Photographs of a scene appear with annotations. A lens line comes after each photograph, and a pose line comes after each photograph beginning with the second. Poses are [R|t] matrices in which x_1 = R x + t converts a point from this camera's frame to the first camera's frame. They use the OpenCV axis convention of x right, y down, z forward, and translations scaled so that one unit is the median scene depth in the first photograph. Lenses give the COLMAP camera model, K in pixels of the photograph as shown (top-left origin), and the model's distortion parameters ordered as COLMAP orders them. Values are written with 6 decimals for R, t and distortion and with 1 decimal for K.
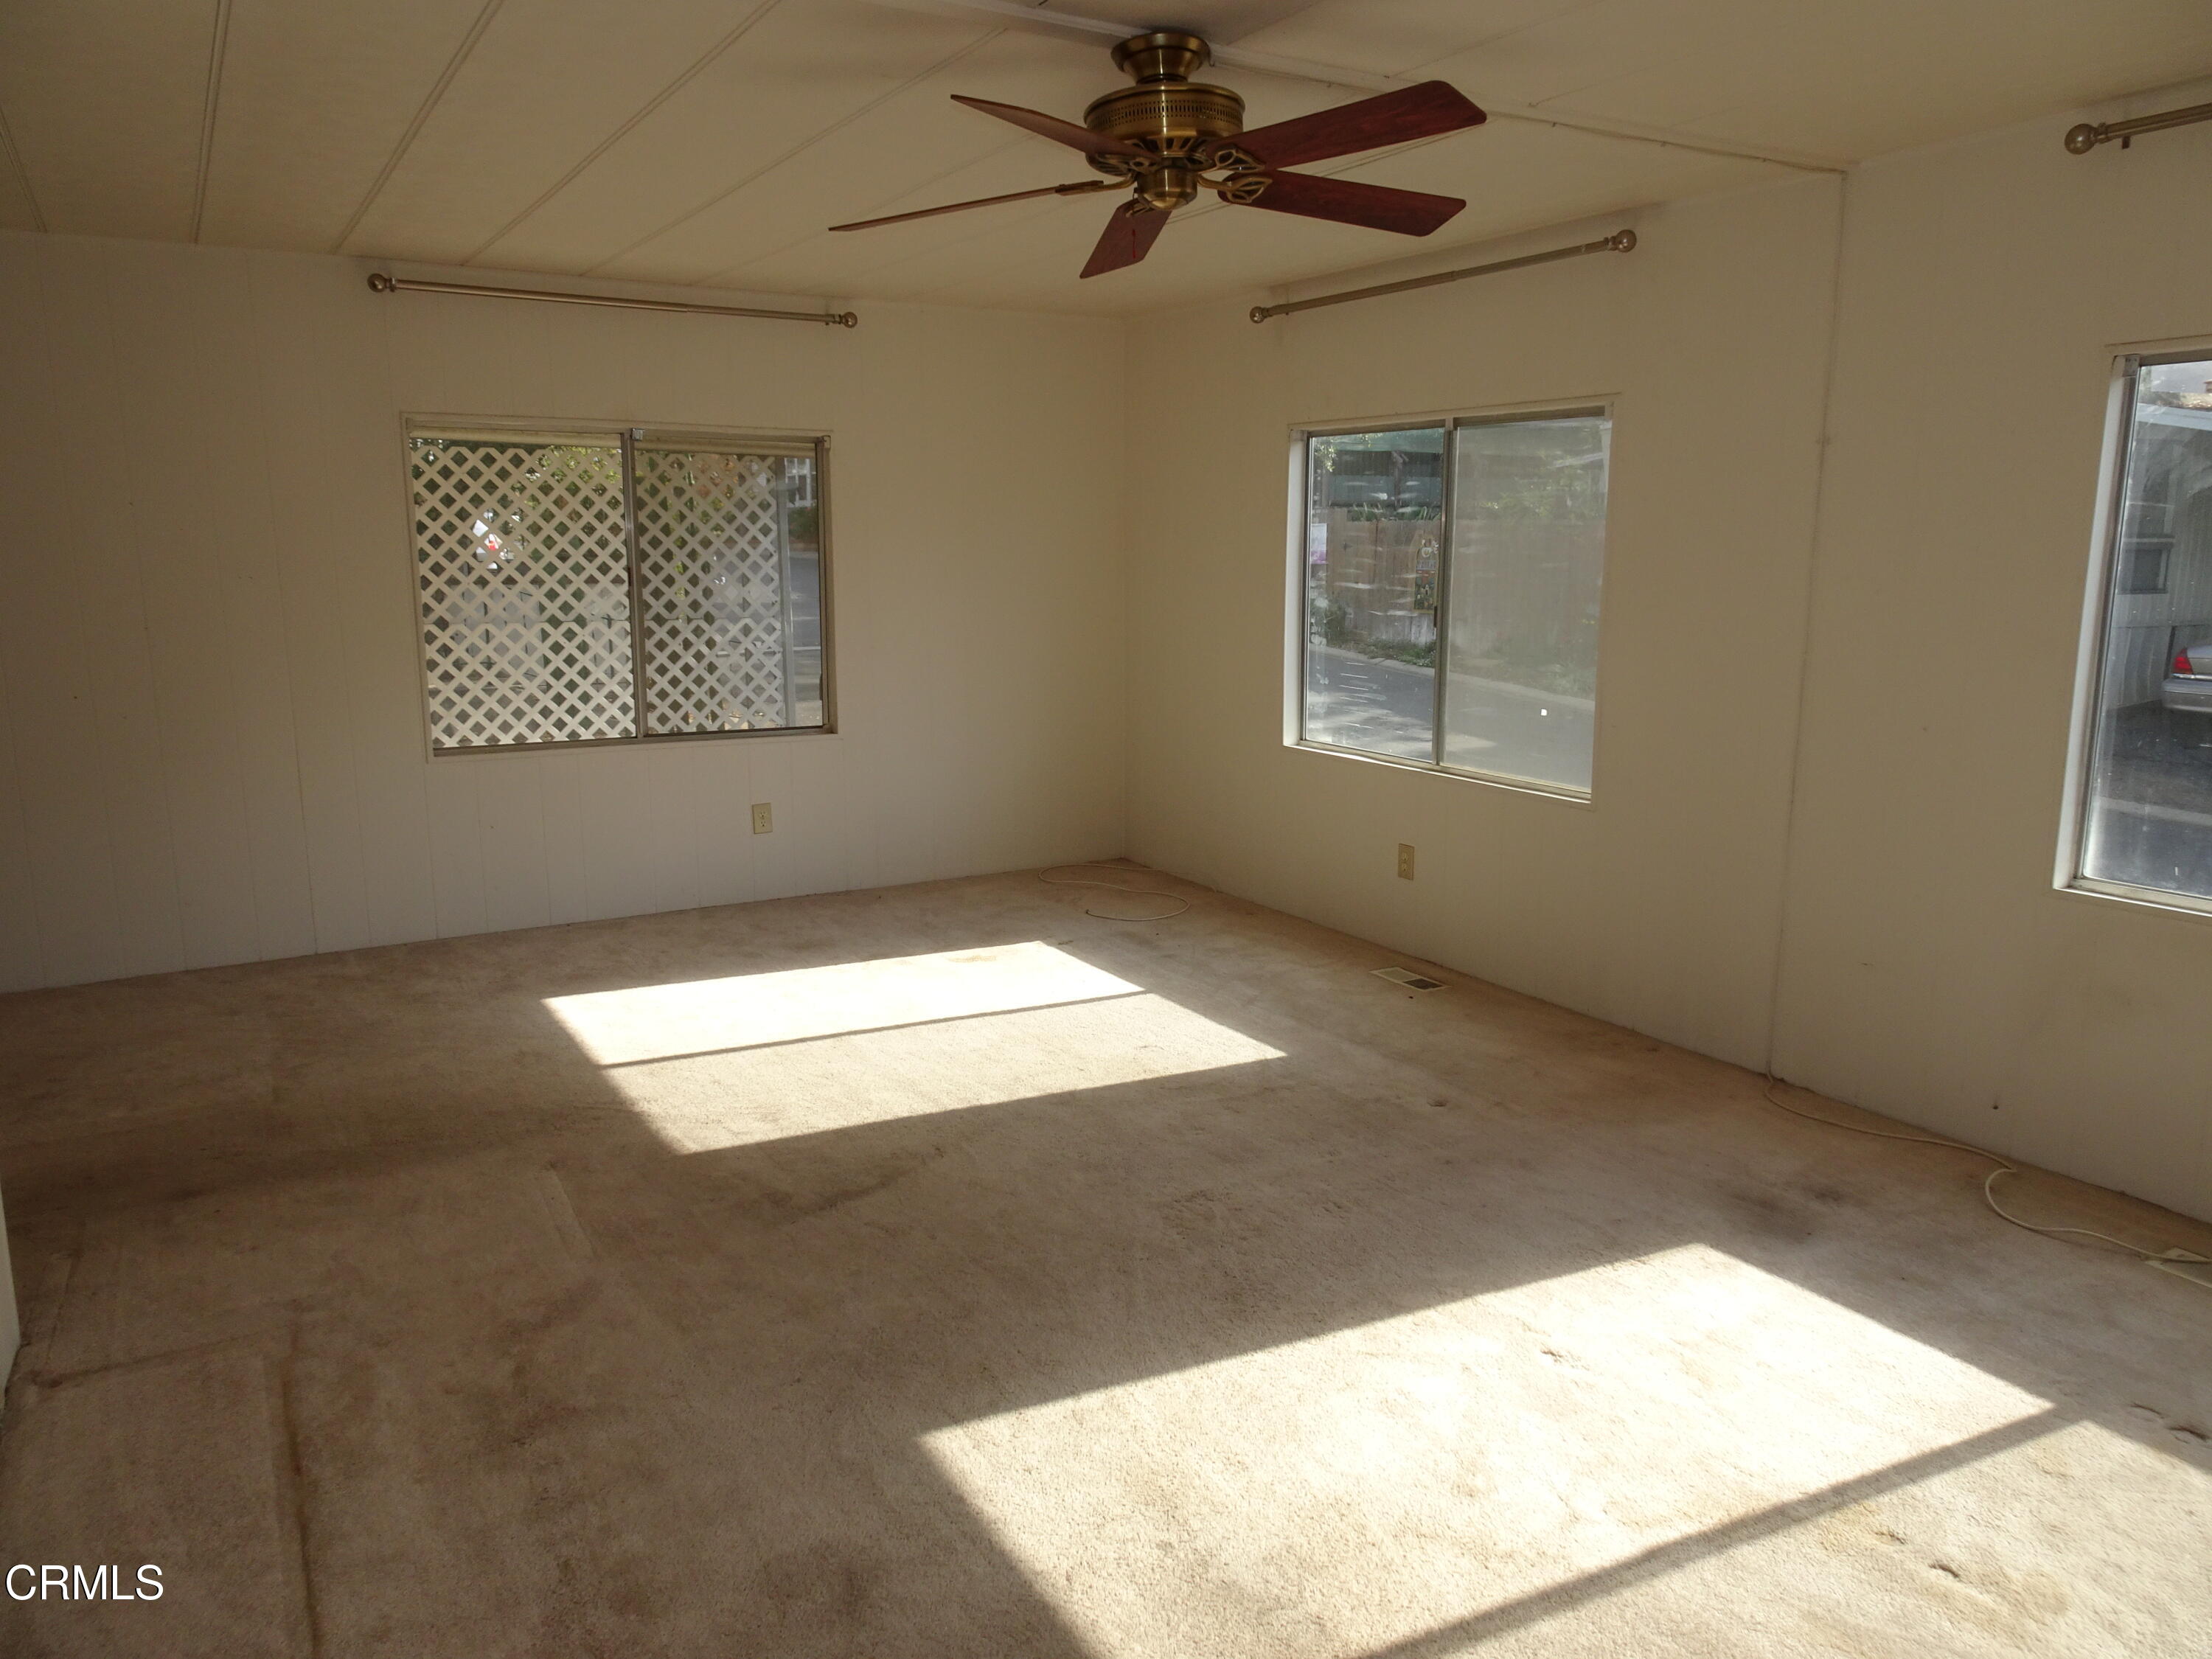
lens RADIAL K [[1564.1, 0, 1107.4], [0, 1564.1, 830.0], [0, 0, 1]] dist [-0.001449, -0.003263]
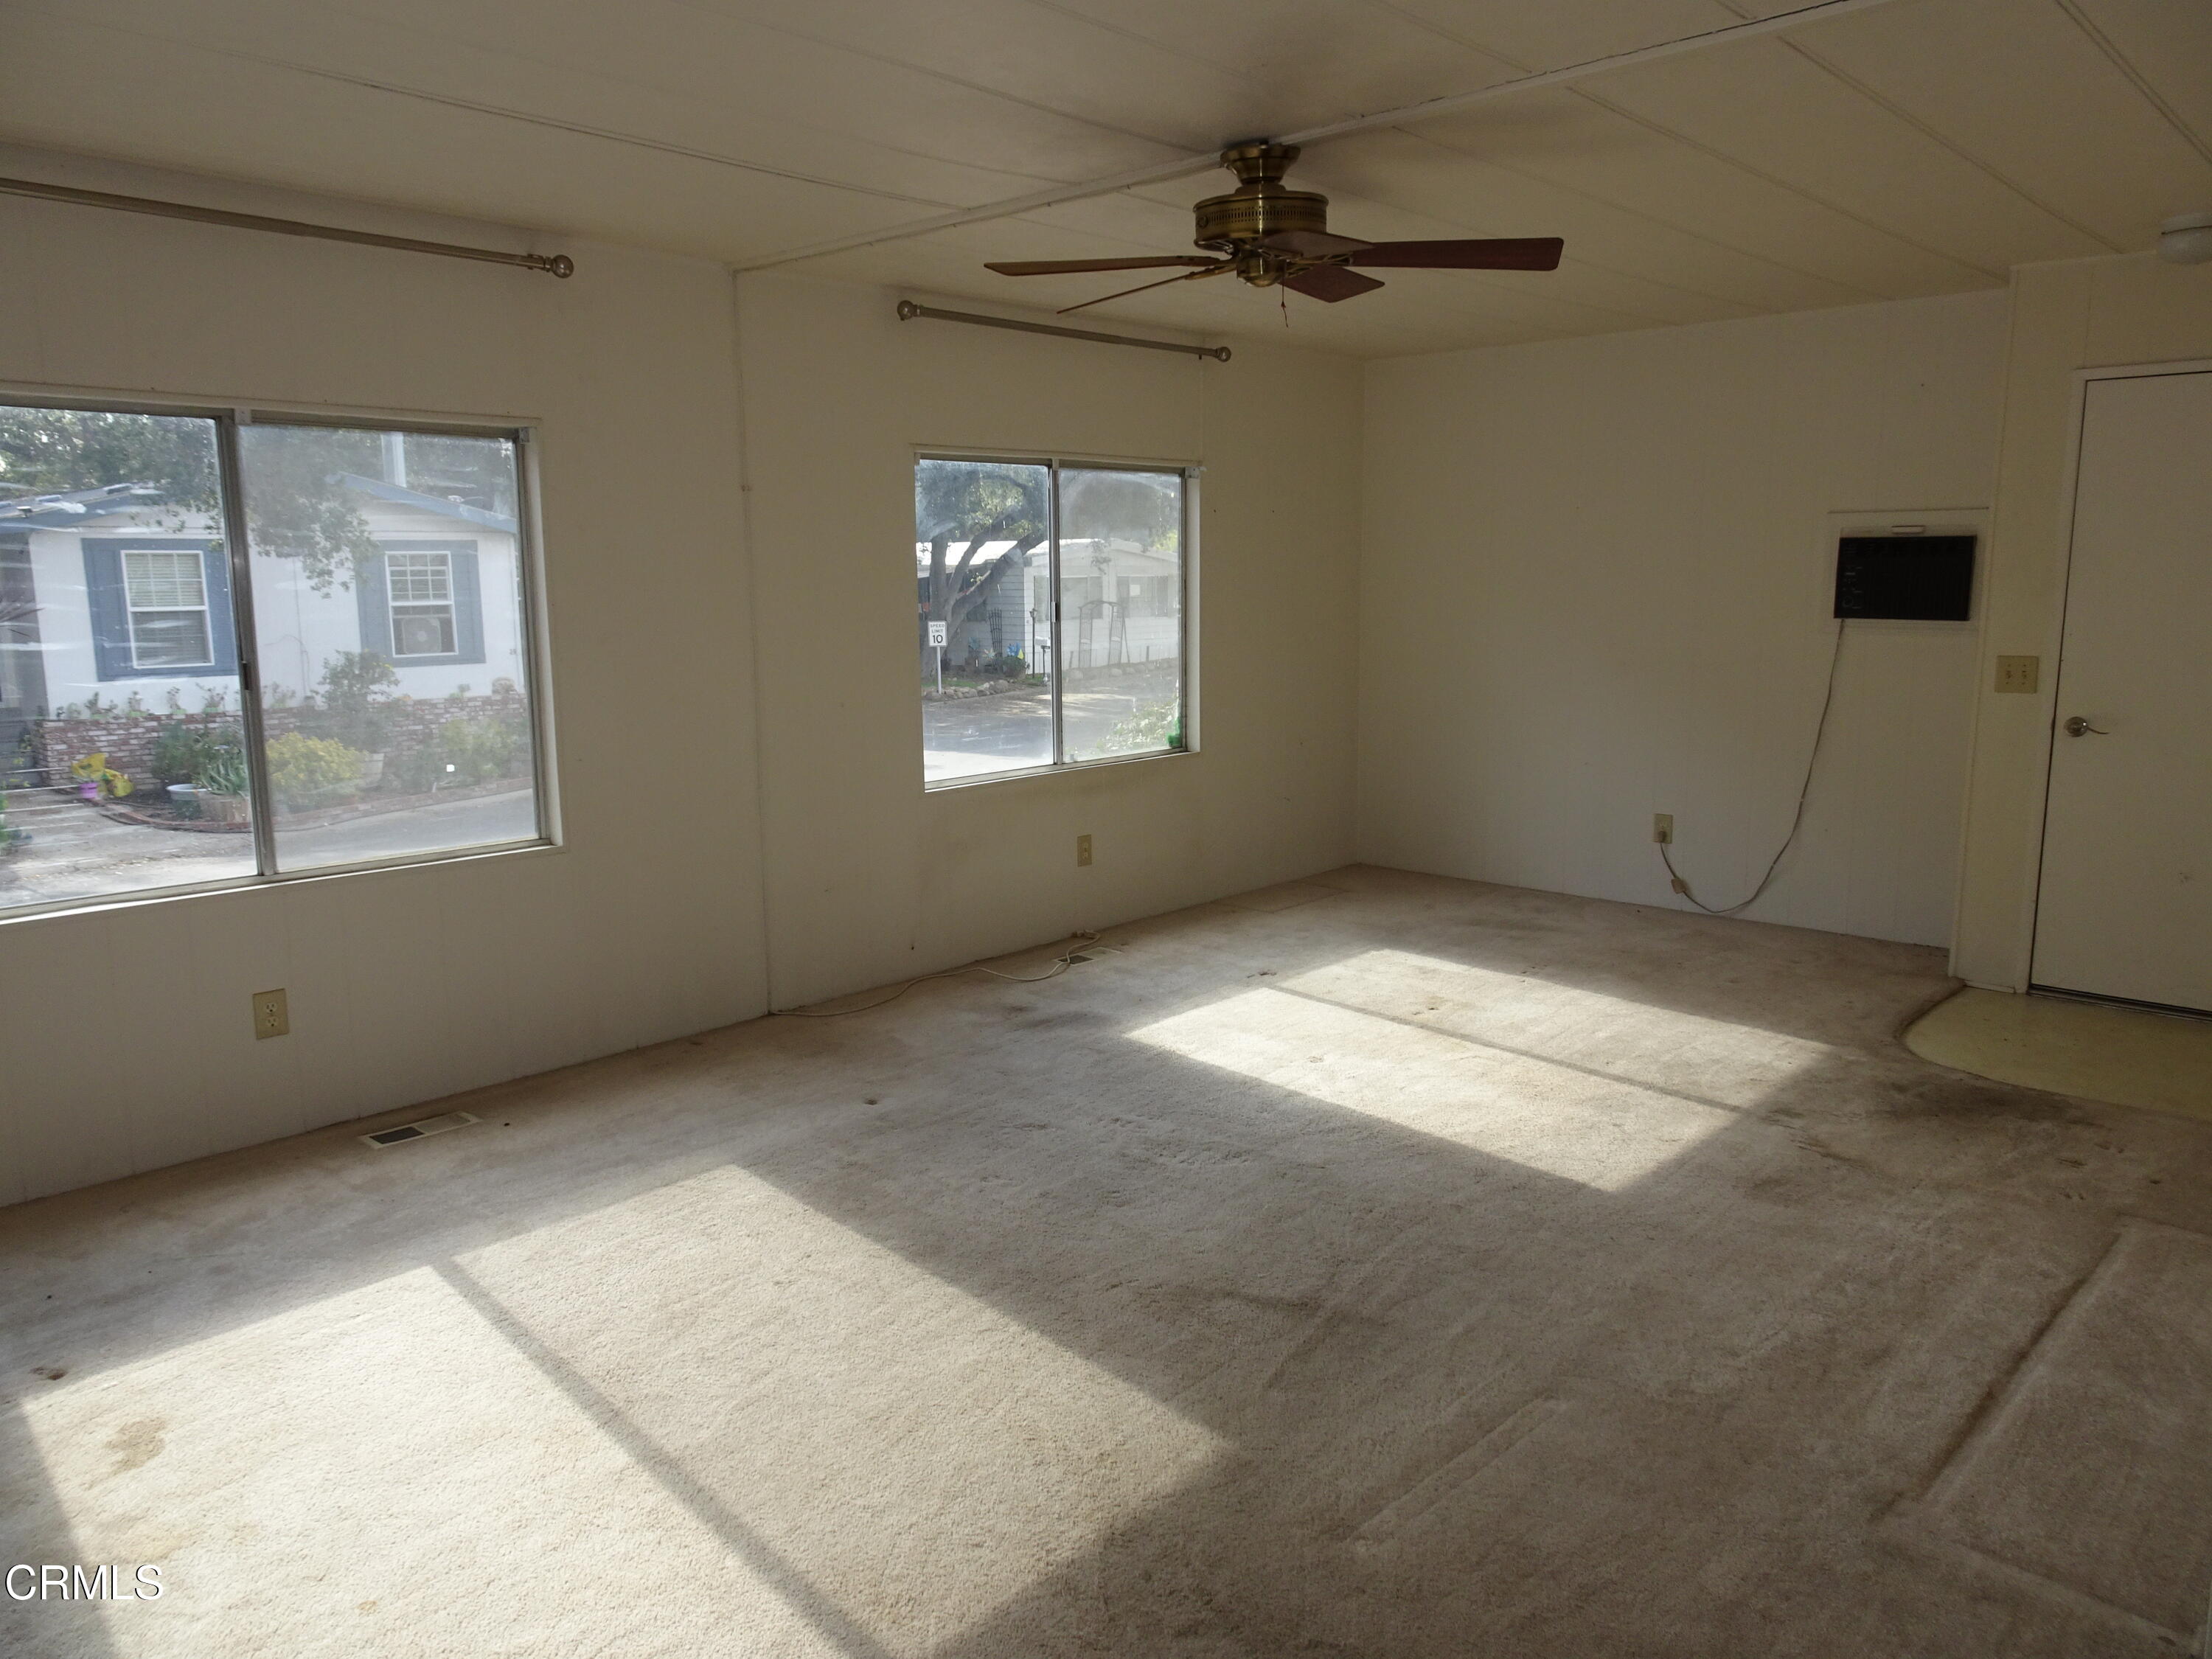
lens RADIAL K [[1564.1, 0, 1097.6], [0, 1564.1, 835.5], [0, 0, 1]] dist [-0.001449, -0.003263]
pose [[-0.282063, -0.157585, 0.946365, -0.768254], [0.185086, 0.958950, 0.214846, -0.187040], [-0.941373, 0.235759, -0.241318, 1.029136]]
